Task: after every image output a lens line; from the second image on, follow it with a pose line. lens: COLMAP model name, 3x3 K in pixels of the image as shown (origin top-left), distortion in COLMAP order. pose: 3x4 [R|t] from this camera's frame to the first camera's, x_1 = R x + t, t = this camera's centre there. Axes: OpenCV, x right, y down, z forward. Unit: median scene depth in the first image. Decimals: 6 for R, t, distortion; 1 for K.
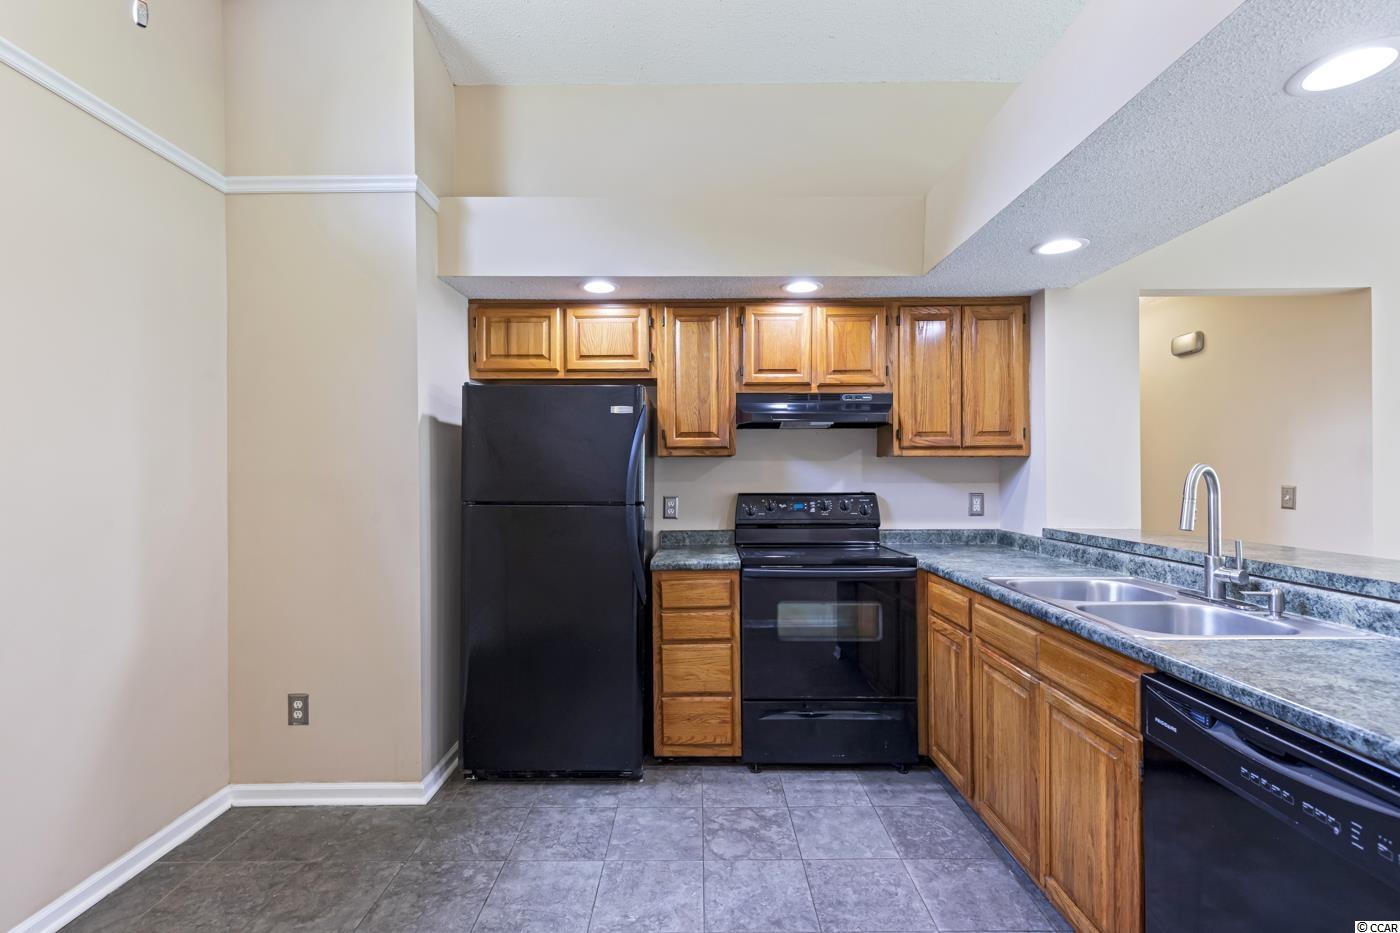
lens RADIAL K [[626.3, 0, 695.8], [0, 626.3, 470.0], [0, 0, 1]] dist [0.001239, -0.000012]
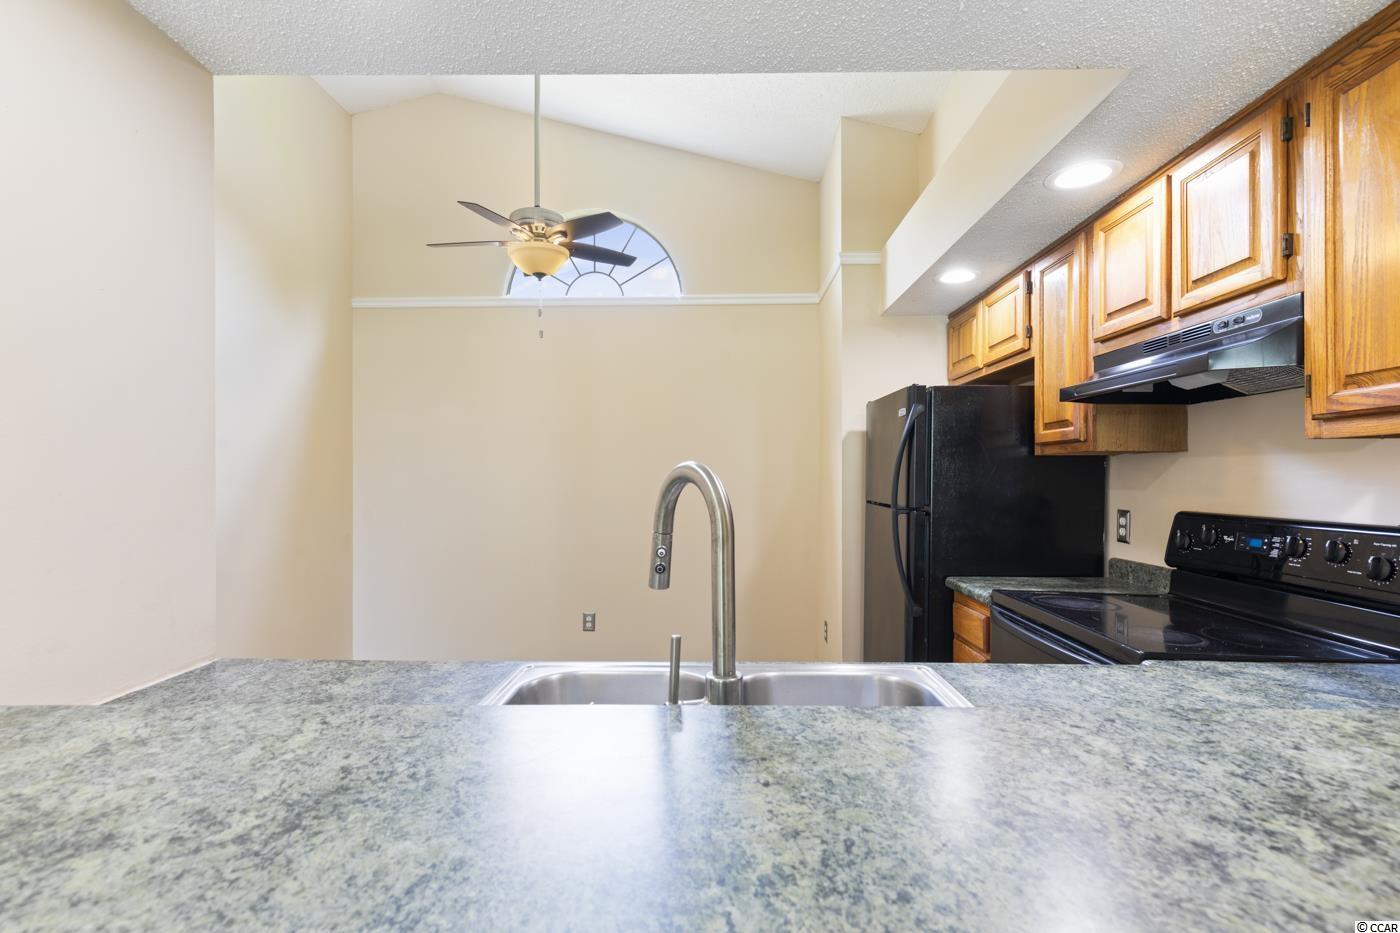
lens RADIAL K [[644.4, 0, 700.2], [0, 644.4, 478.8], [0, 0, 1]] dist [-0.000594, -0.000304]
pose [[-0.024010, 0.006918, -0.999688, 0.800014], [0.004954, 0.999965, 0.006801, -0.000765], [0.999699, -0.004789, -0.024044, 0.628179]]
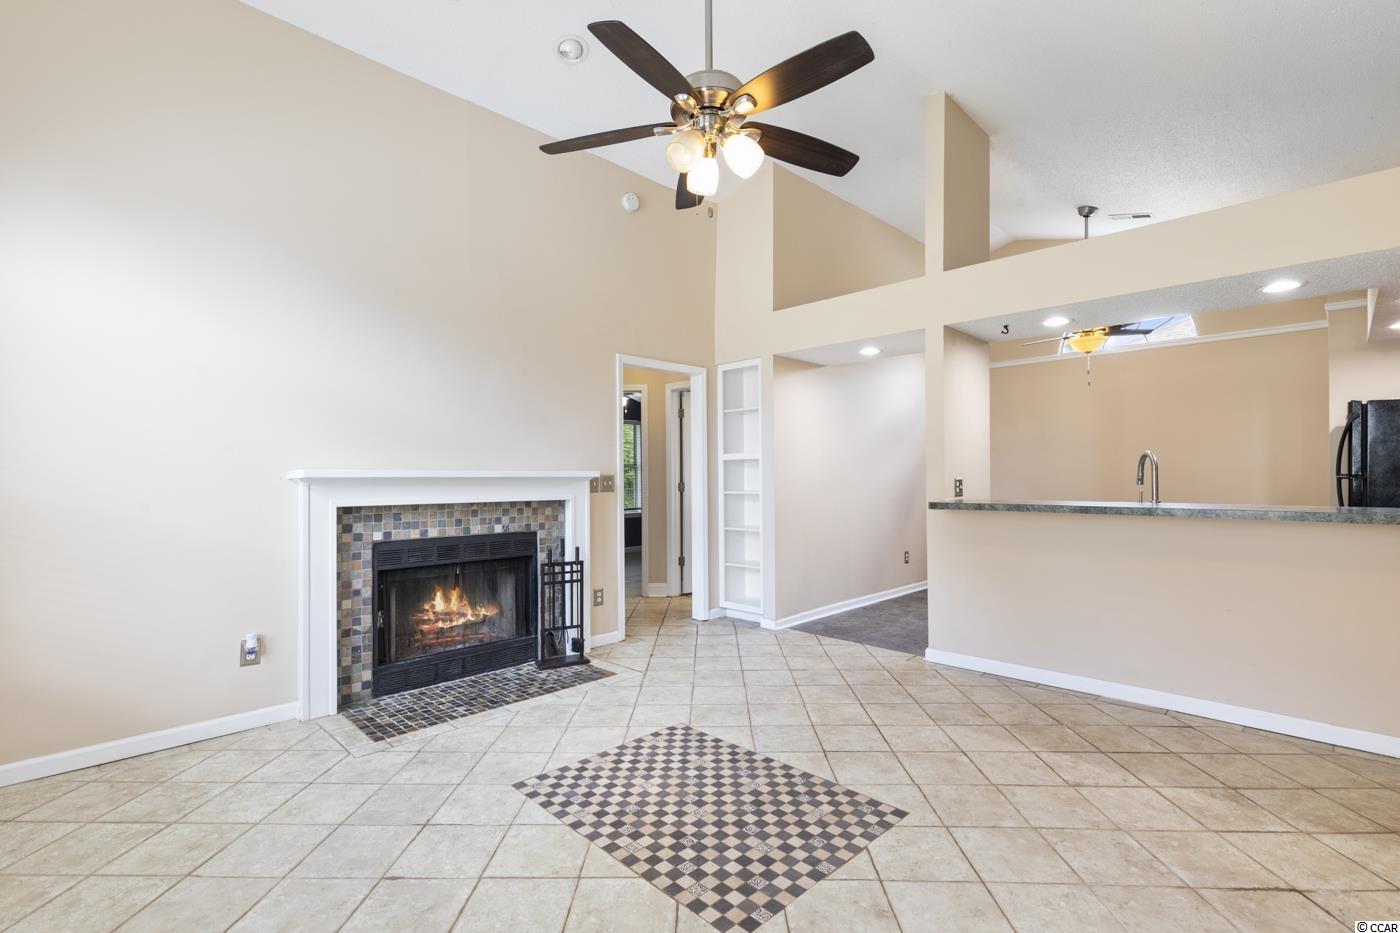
lens RADIAL K [[639.1, 0, 695.7], [0, 639.1, 472.1], [0, 0, 1]] dist [0.003971, -0.000163]
pose [[-0.707824, 0.005029, -0.706371, 1.983976], [0.012466, 0.999908, -0.005374, 0.028451], [0.706279, -0.012609, -0.707822, 0.874478]]
